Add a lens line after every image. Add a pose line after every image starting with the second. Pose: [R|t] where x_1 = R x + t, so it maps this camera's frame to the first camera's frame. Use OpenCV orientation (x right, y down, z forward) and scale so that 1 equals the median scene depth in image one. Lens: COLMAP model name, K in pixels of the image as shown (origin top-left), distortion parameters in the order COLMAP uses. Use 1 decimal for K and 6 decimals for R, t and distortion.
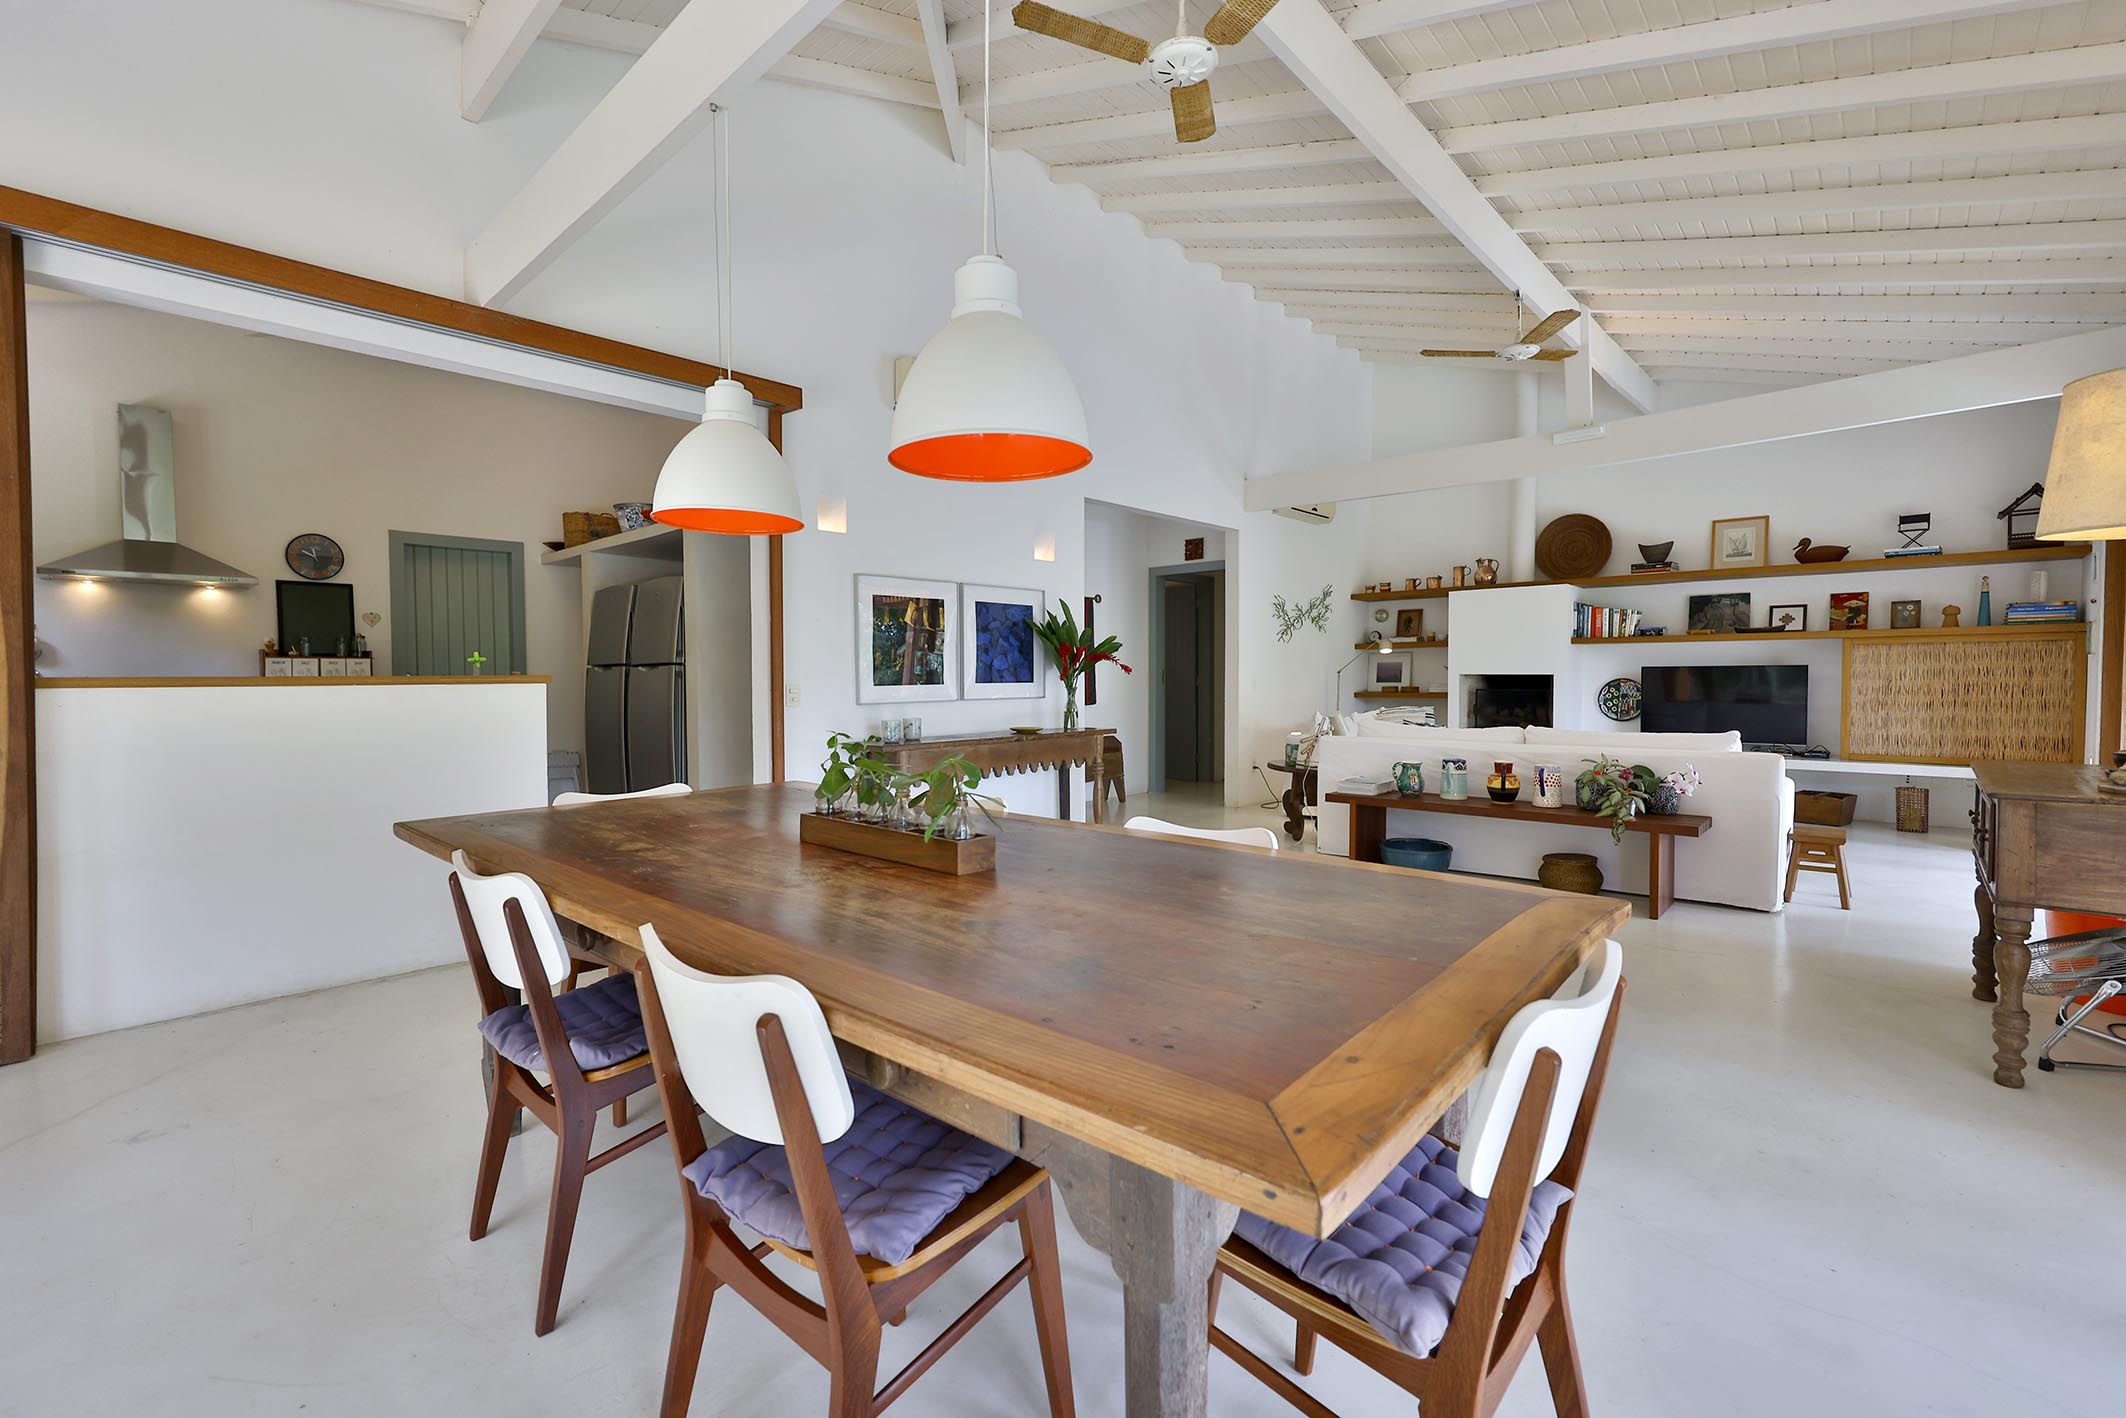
lens RADIAL K [[904.1, 0, 1059.4], [0, 904.1, 703.3], [0, 0, 1]] dist [-0.000925, 0.000542]
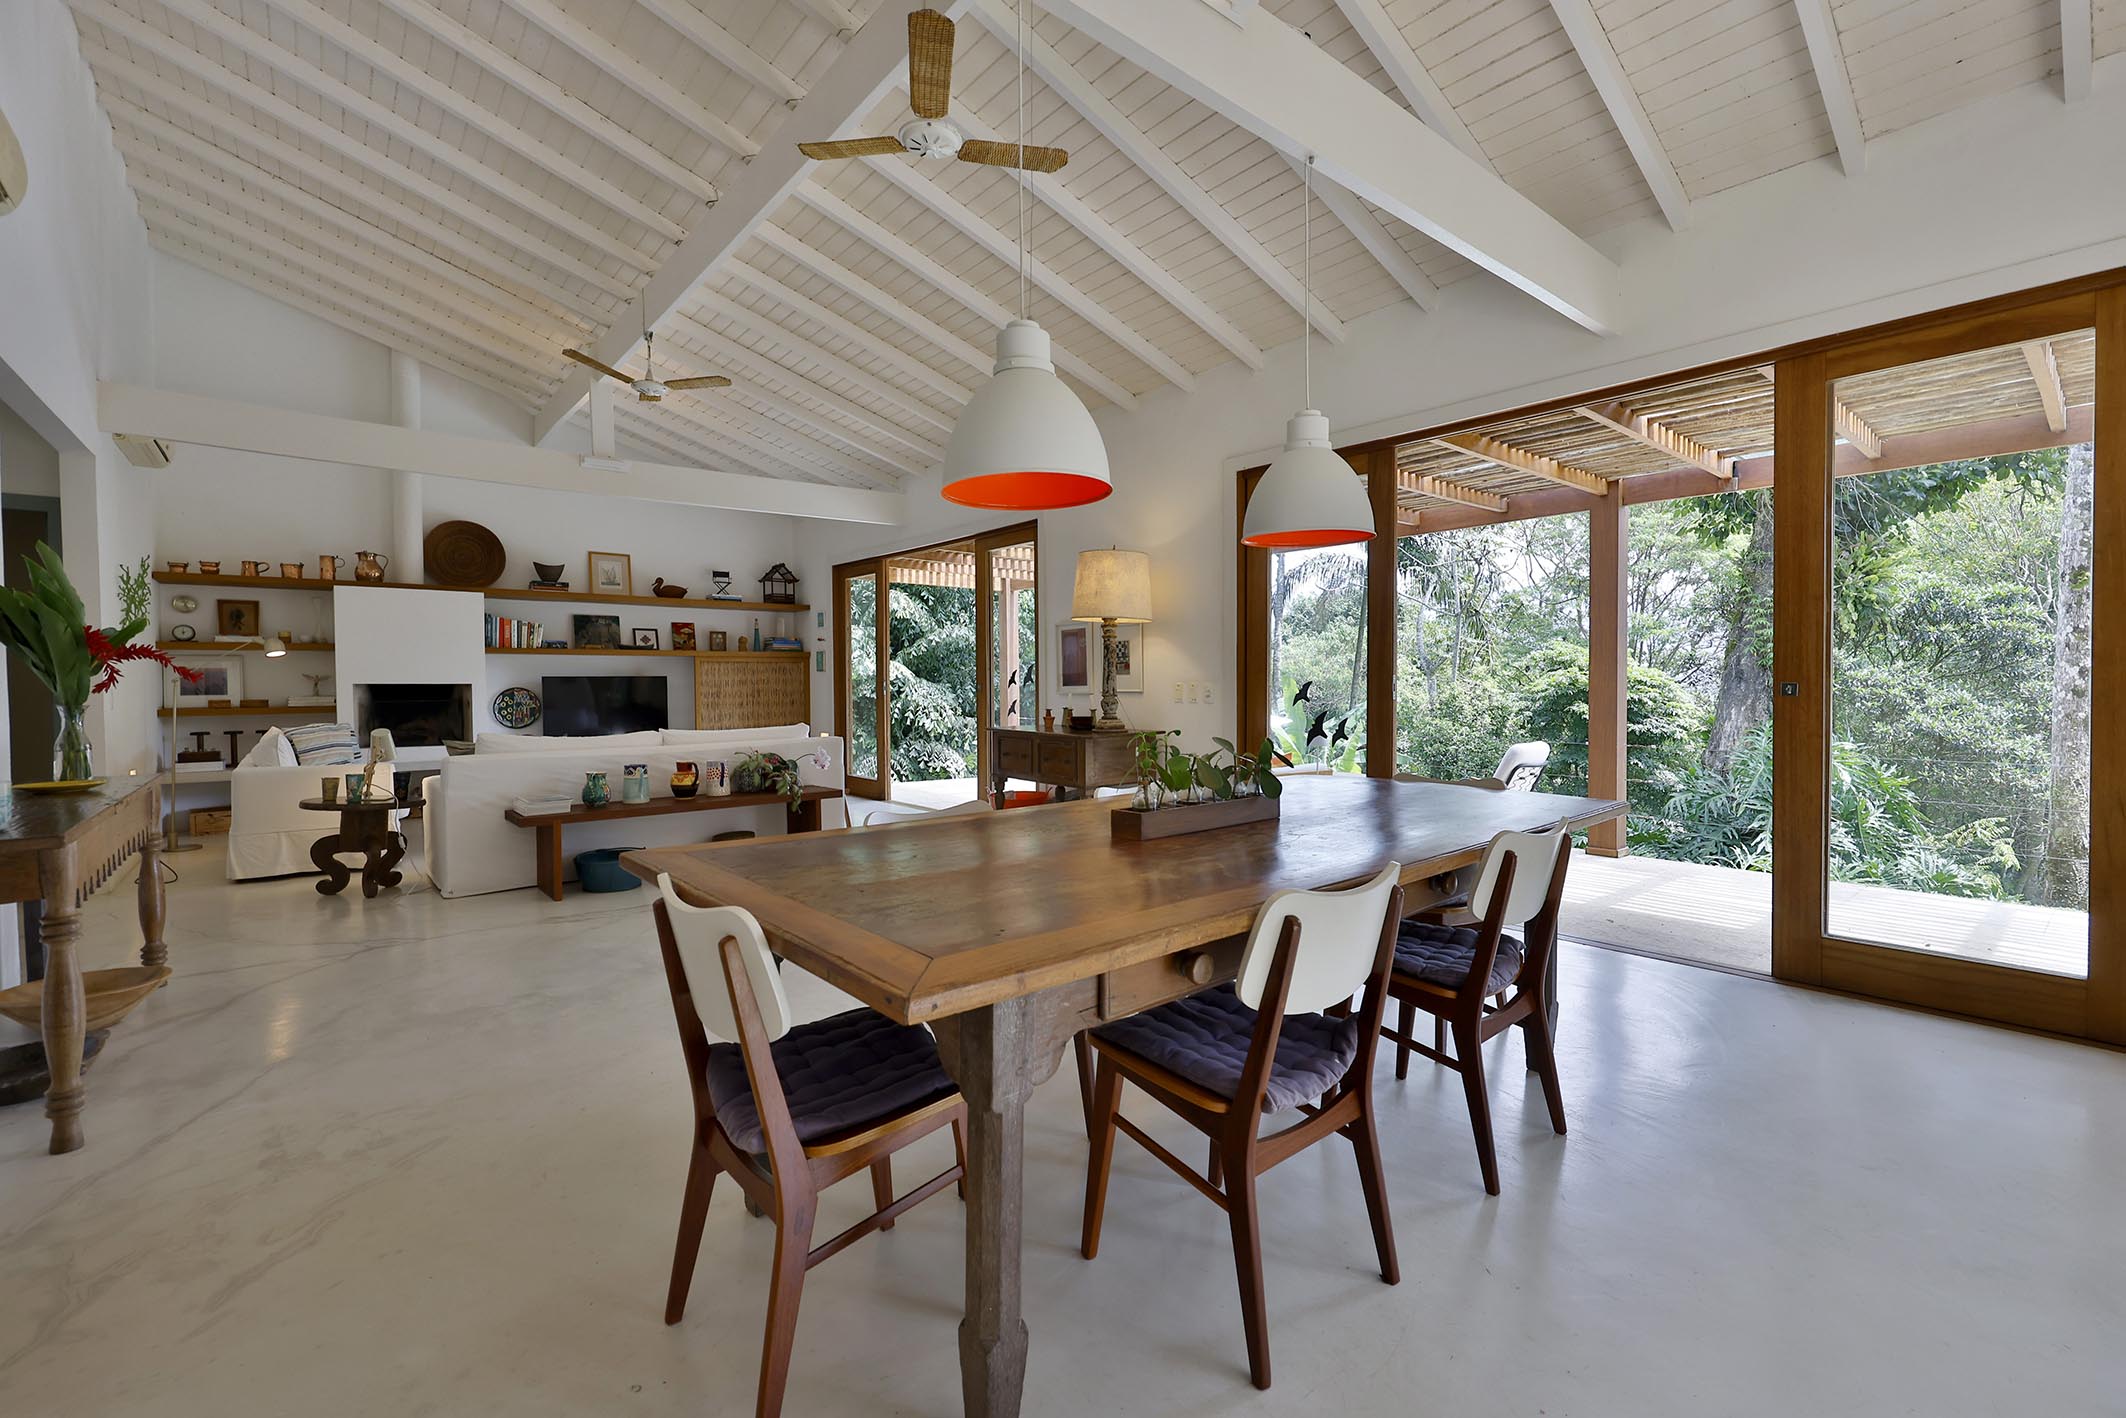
lens RADIAL K [[904.1, 0, 1061.5], [0, 904.1, 702.0], [0, 0, 1]] dist [-0.000925, 0.000542]
pose [[0.125915, -0.020684, 0.991825, -0.360046], [0.034810, 0.999259, 0.016420, -0.006492], [-0.991430, 0.032458, 0.126542, 0.259289]]
